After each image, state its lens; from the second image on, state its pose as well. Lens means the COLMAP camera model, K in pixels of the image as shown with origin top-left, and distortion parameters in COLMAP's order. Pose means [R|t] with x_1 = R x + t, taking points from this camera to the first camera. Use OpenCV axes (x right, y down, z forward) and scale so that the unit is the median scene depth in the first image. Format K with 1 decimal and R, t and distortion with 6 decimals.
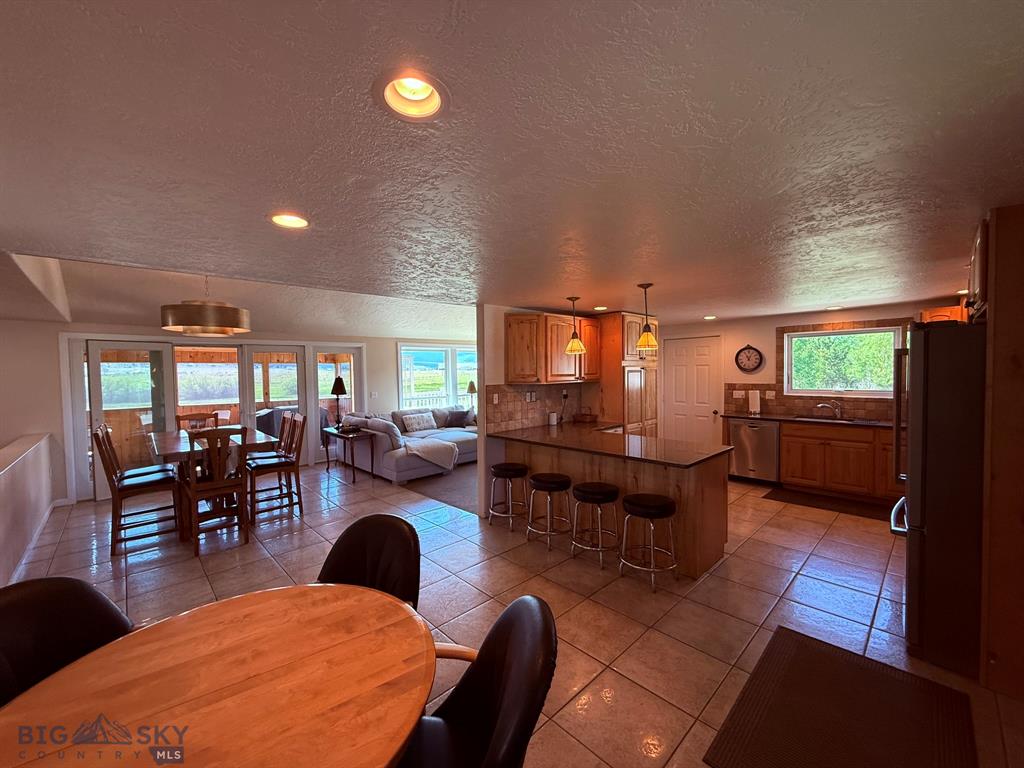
lens RADIAL K [[407.1, 0, 512.0], [0, 407.1, 384.0], [0, 0, 1]] dist [-0.000980, 0.000055]
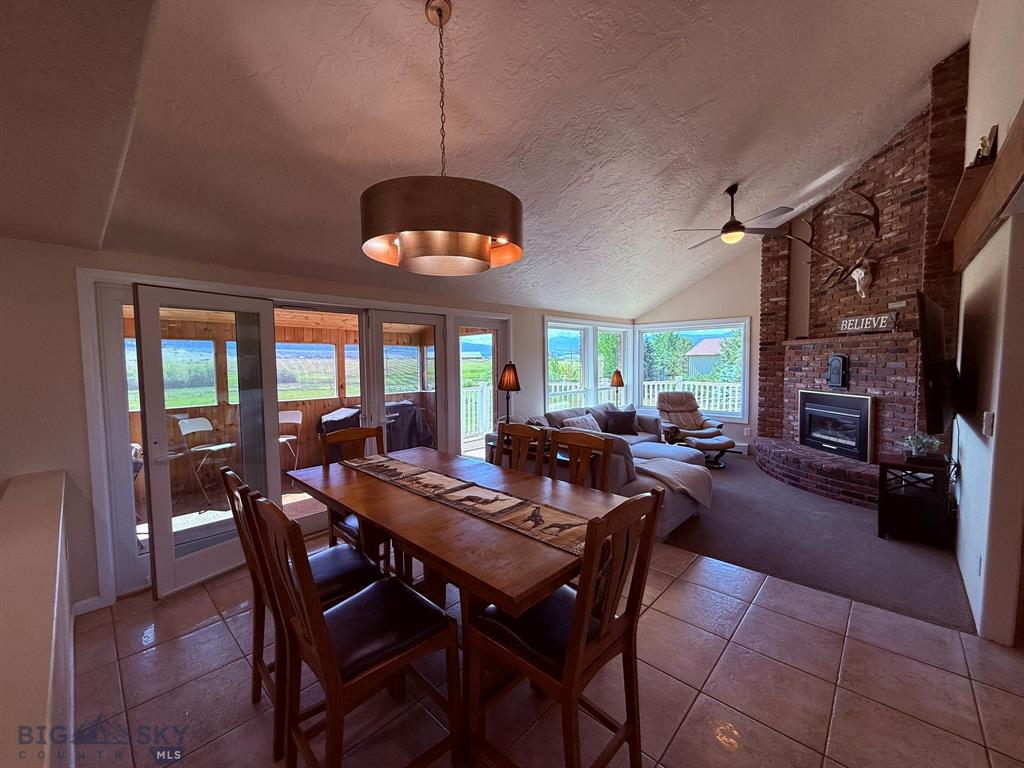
lens RADIAL K [[407.1, 0, 512.0], [0, 407.1, 384.0], [0, 0, 1]] dist [-0.000980, 0.000055]
pose [[0.998708, 0.003426, 0.050694, -0.614059], [-0.004743, 0.999654, 0.025886, -0.001080], [-0.050588, -0.026093, 0.998379, 0.478678]]
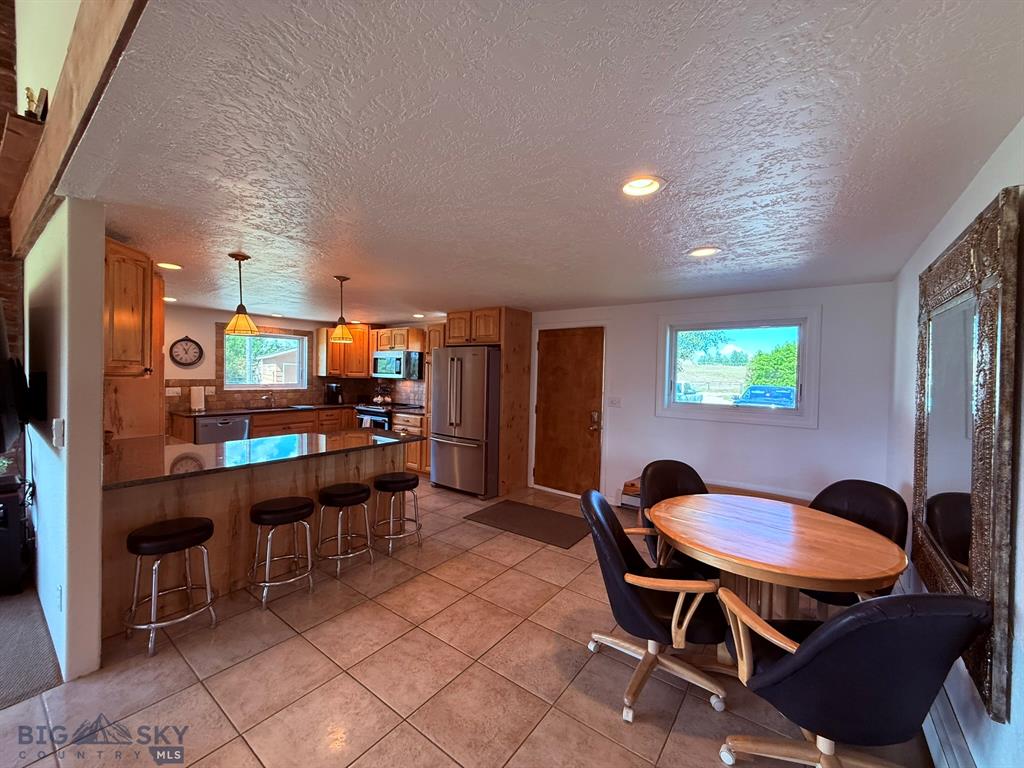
lens RADIAL K [[407.1, 0, 512.0], [0, 407.1, 384.0], [0, 0, 1]] dist [-0.000980, 0.000055]
pose [[-0.169499, -0.014619, 0.985422, -0.520670], [0.014405, 0.999746, 0.017310, 0.005187], [-0.985425, 0.017129, -0.169246, 0.537879]]
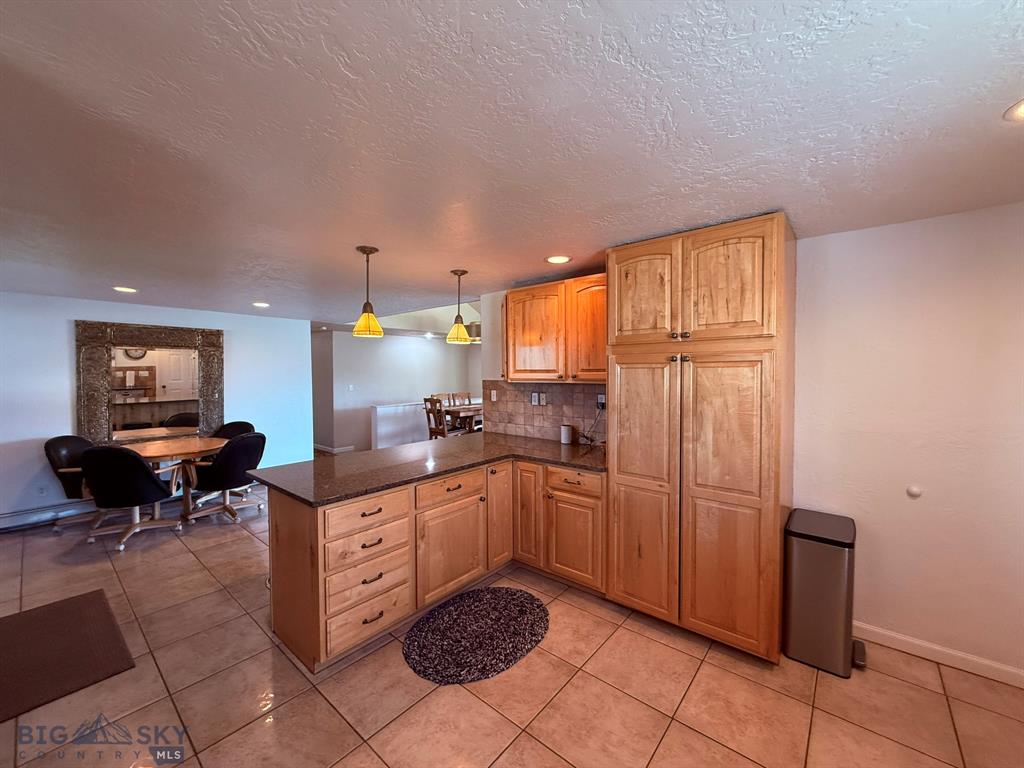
lens RADIAL K [[407.1, 0, 512.0], [0, 407.1, 384.0], [0, 0, 1]] dist [-0.000980, 0.000055]
pose [[0.105456, 0.041356, -0.993564, 0.769980], [-0.033860, 0.998705, 0.037977, -0.022950], [0.993847, 0.029637, 0.106719, 0.832748]]
